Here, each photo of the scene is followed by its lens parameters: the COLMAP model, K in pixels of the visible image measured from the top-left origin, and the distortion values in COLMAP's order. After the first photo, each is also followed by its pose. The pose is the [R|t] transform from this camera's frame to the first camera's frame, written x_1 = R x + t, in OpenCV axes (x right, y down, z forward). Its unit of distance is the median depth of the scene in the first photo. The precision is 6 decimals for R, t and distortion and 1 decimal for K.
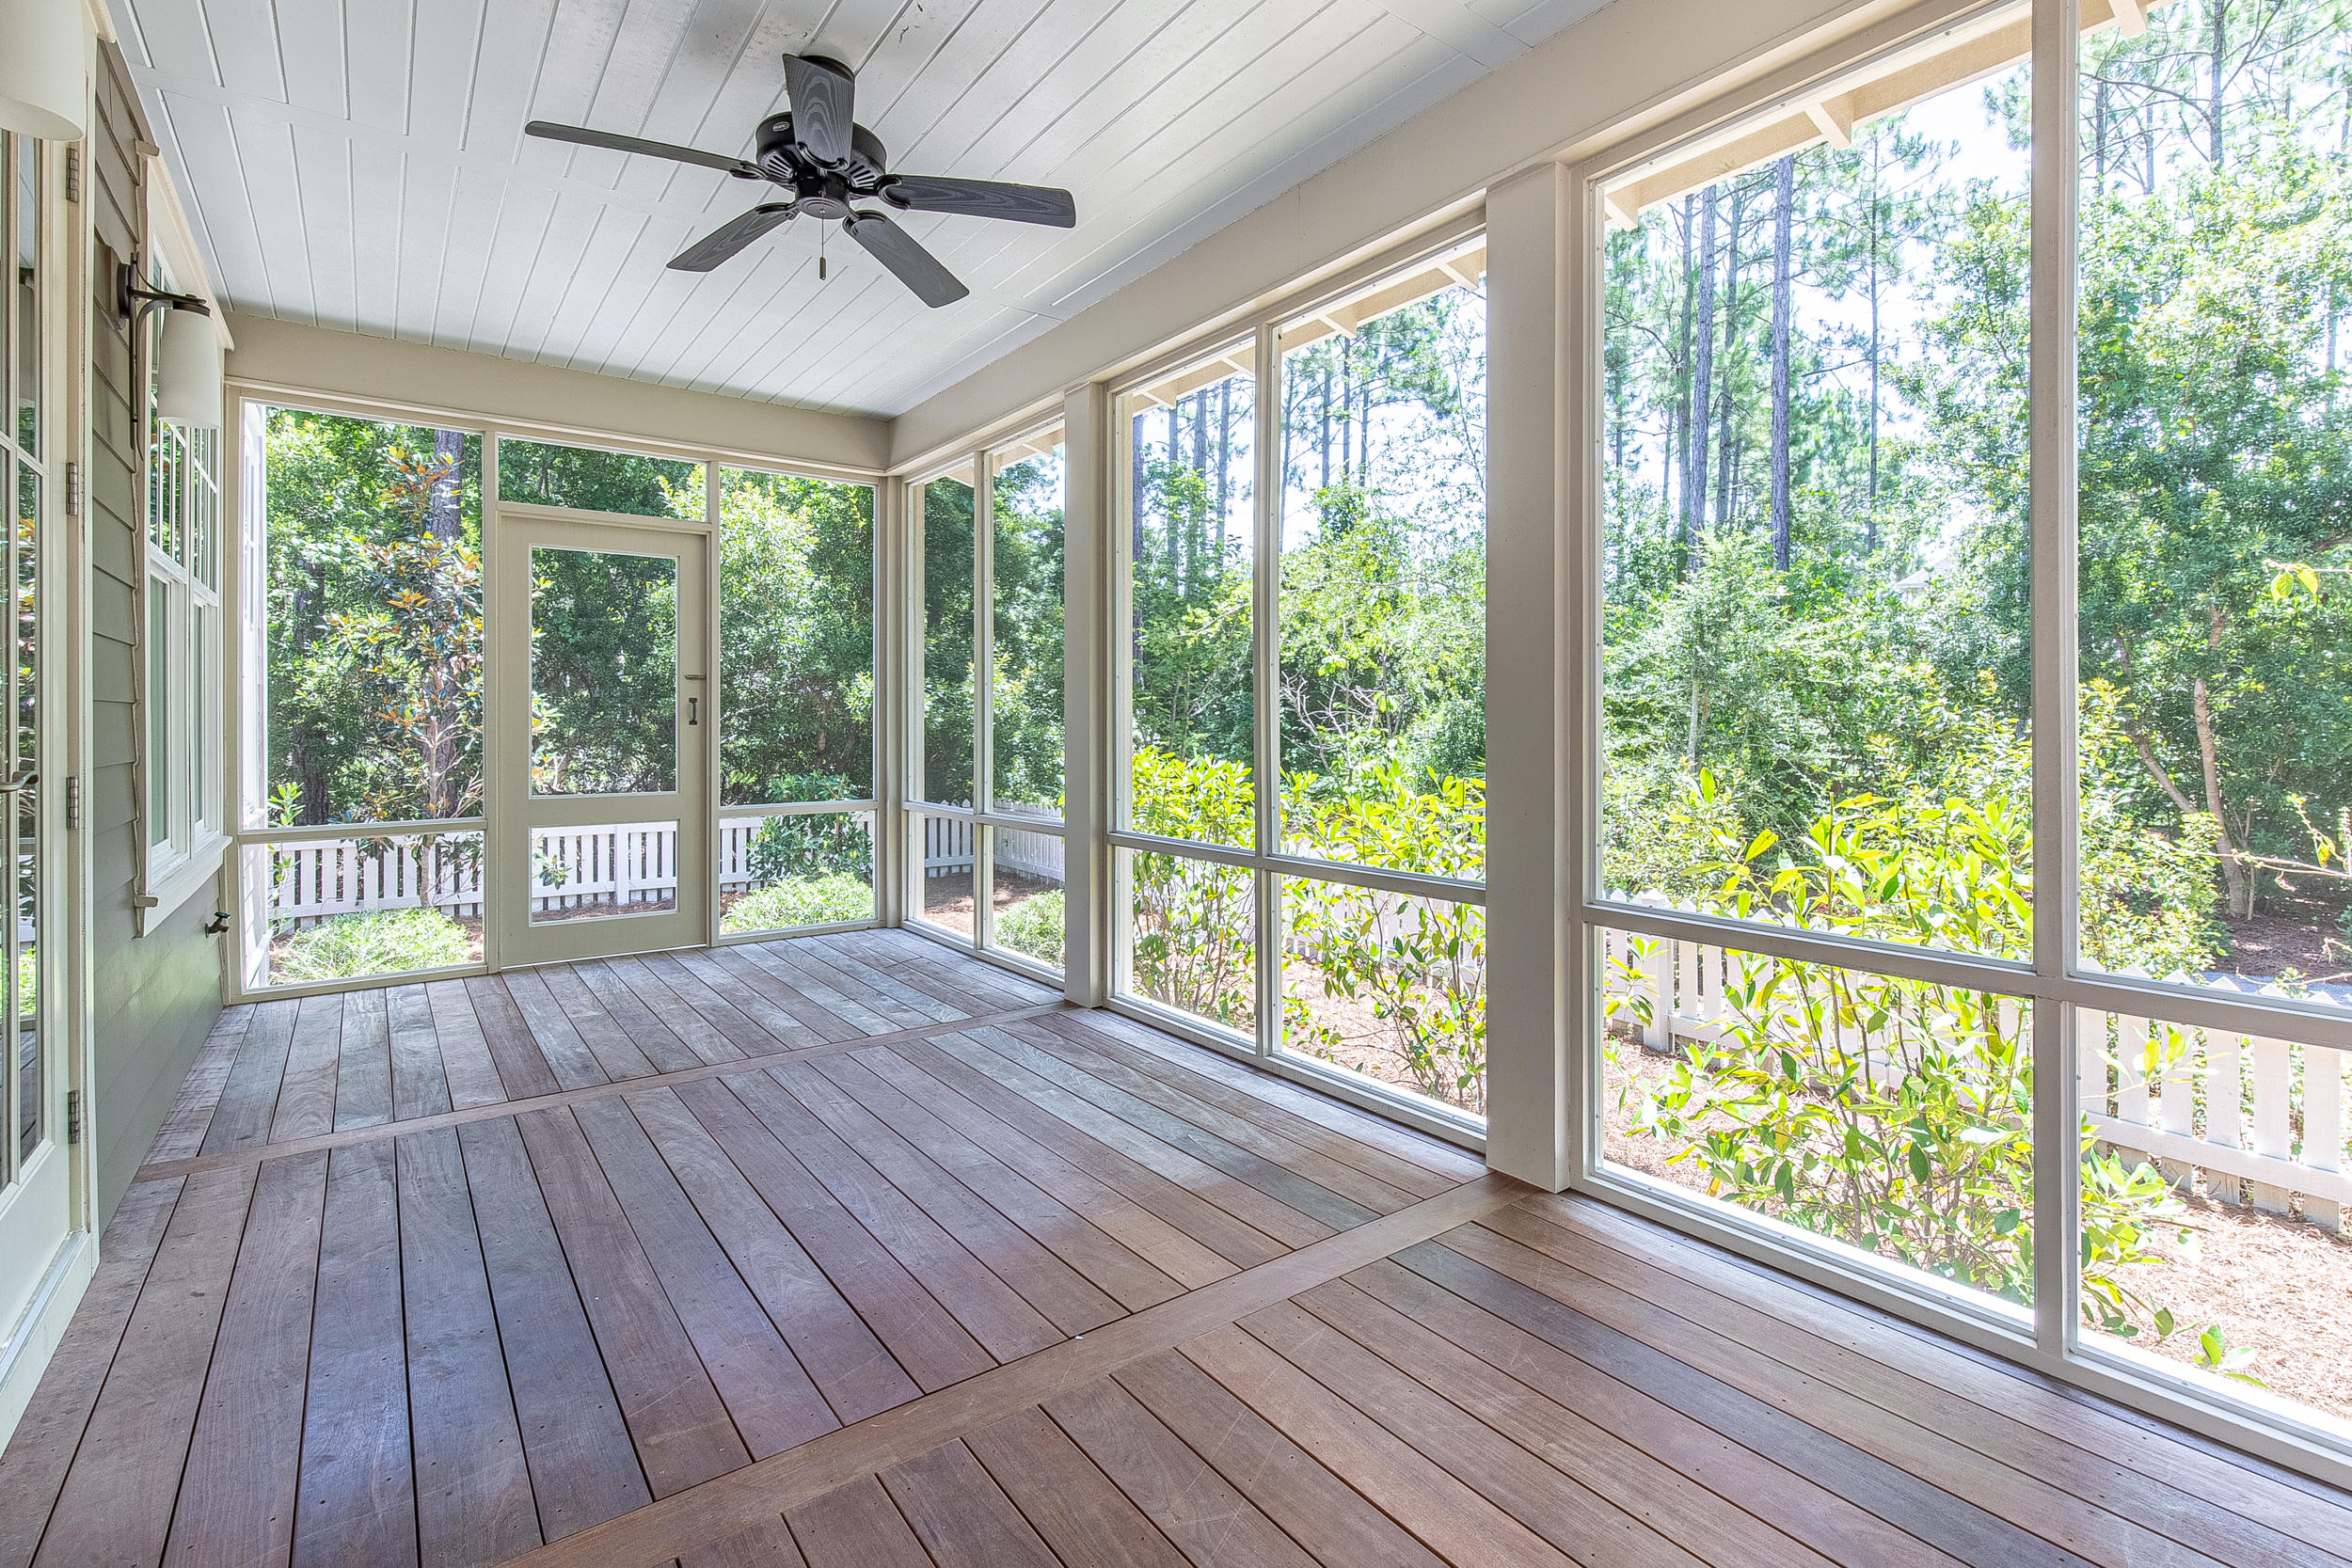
lens RADIAL K [[1093.4, 0, 1138.8], [0, 1093.4, 728.7], [0, 0, 1]] dist [0.009811, -0.002131]
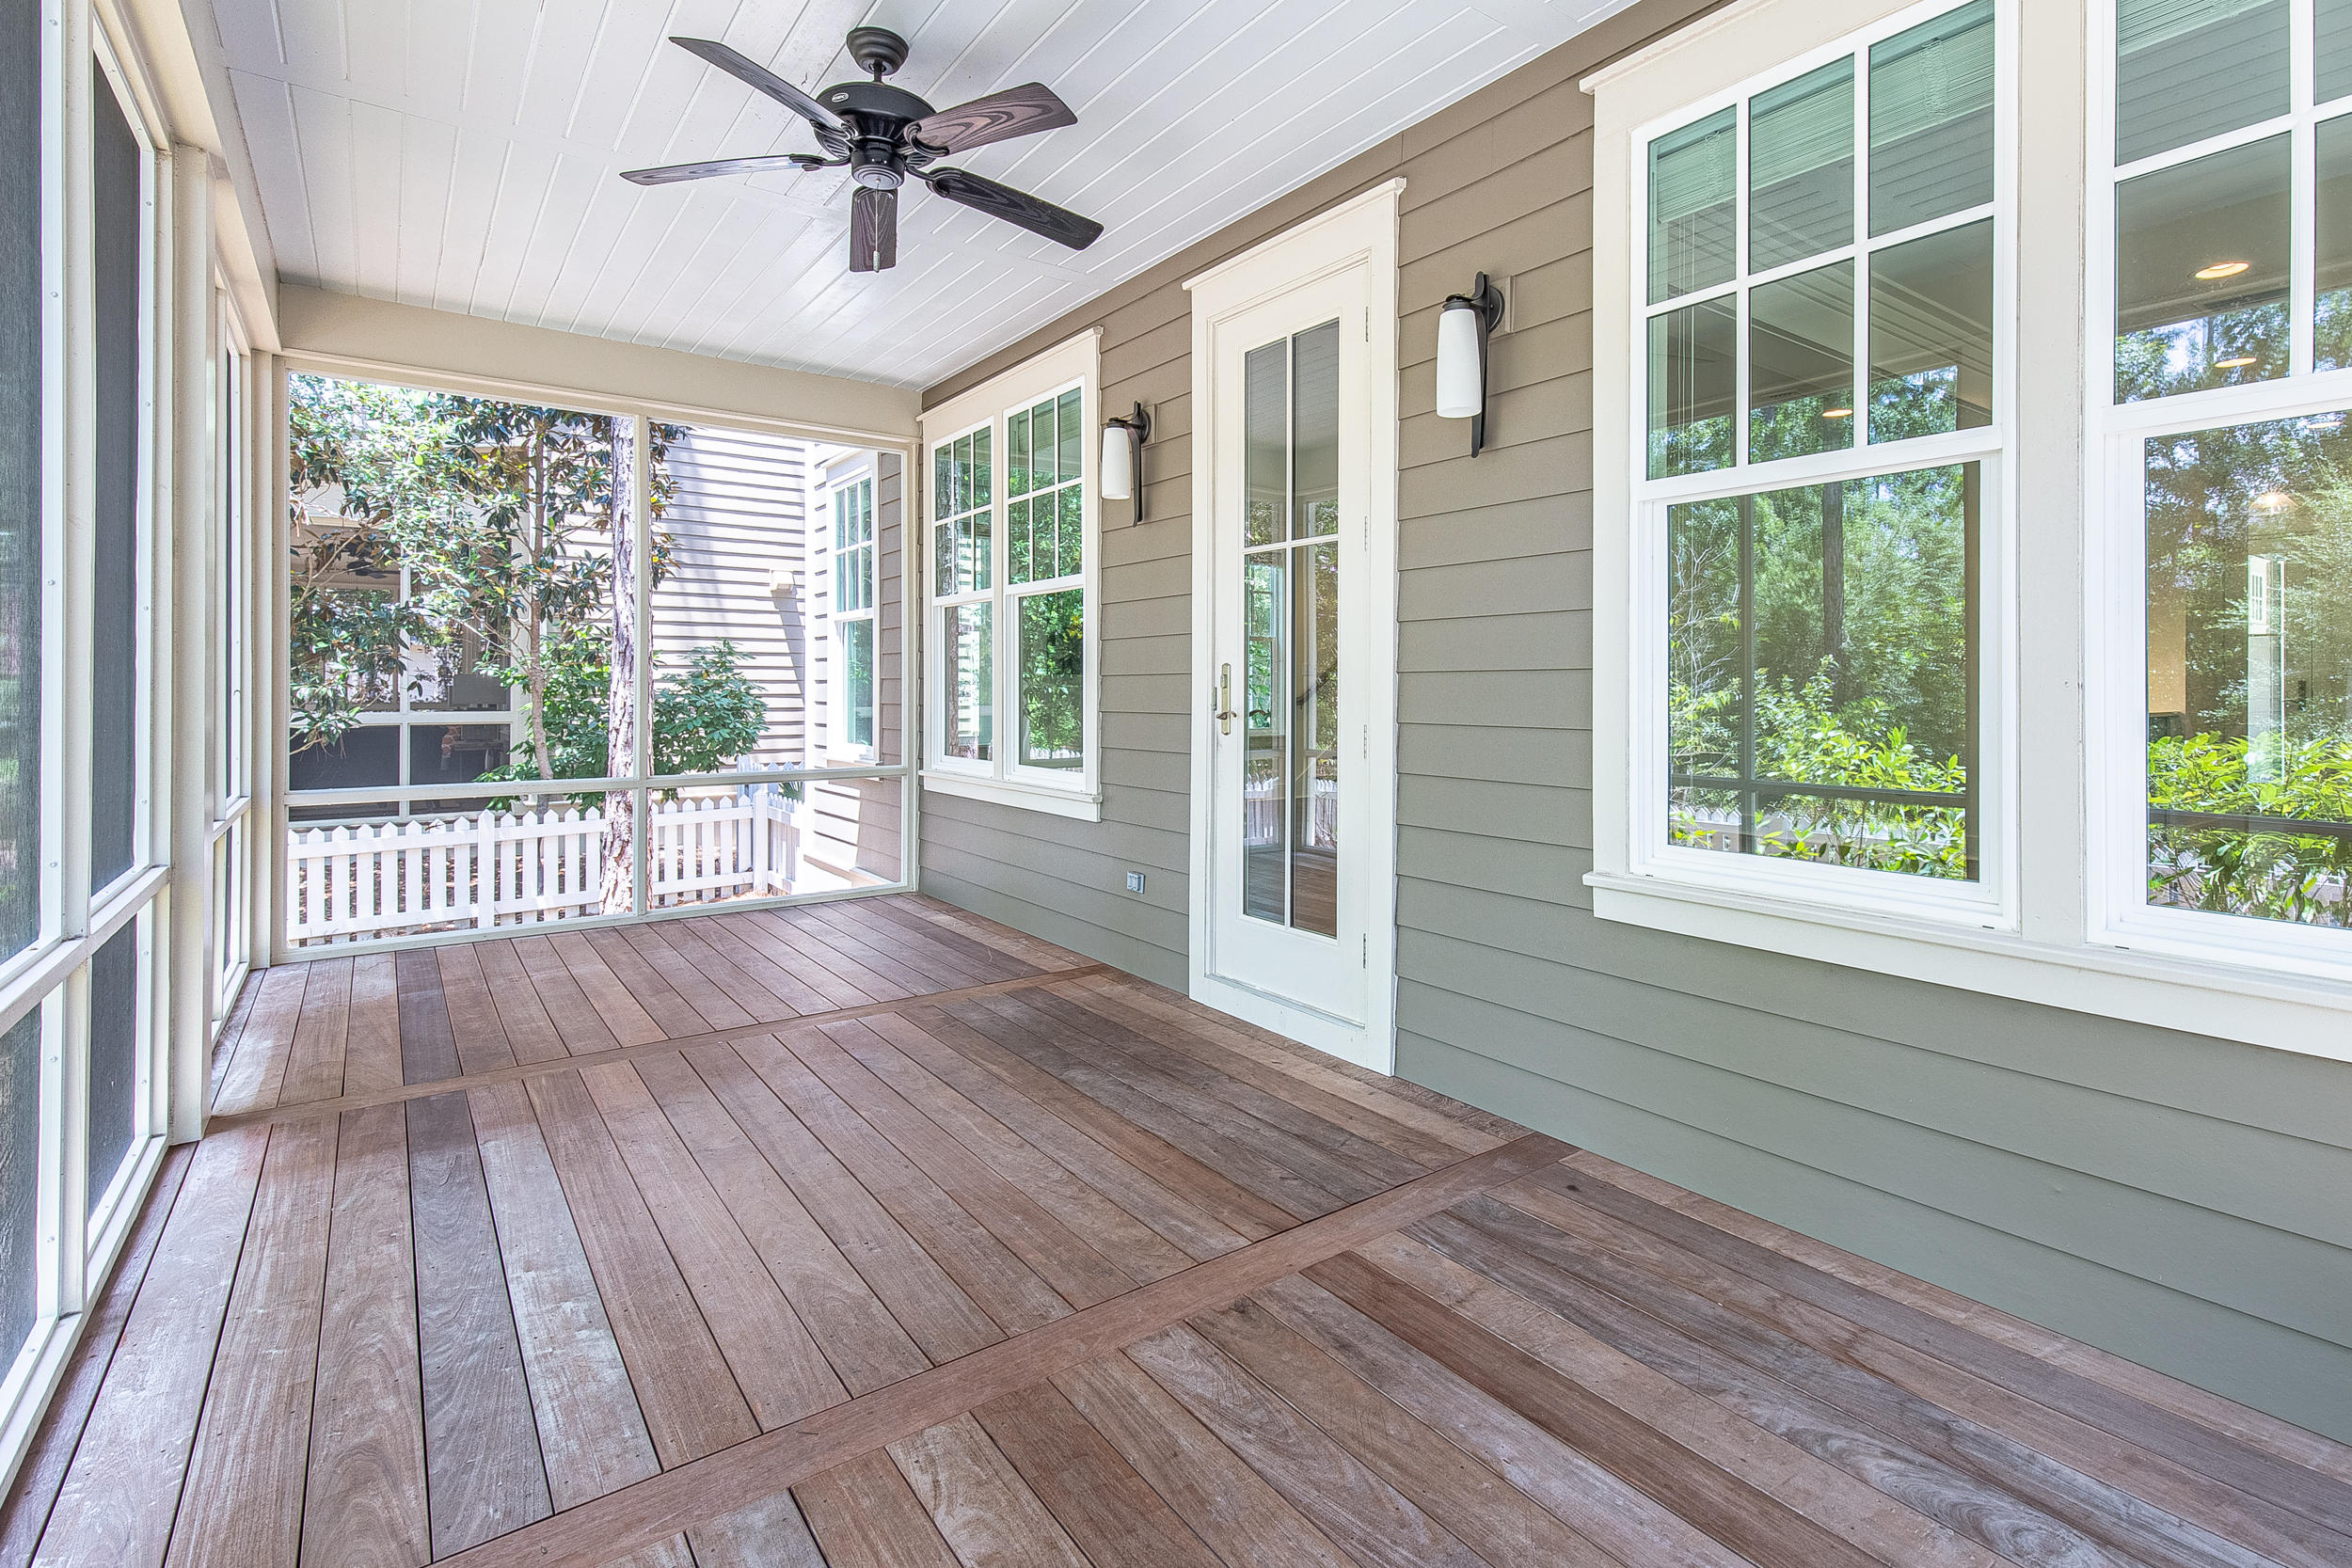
lens RADIAL K [[1093.4, 0, 1135.9], [0, 1093.4, 703.9], [0, 0, 1]] dist [0.009811, -0.002131]
pose [[-0.999909, 0.001955, 0.013377, -0.526377], [0.002039, 0.999979, 0.006201, 0.003120], [-0.013365, 0.006228, -0.999891, 1.946719]]
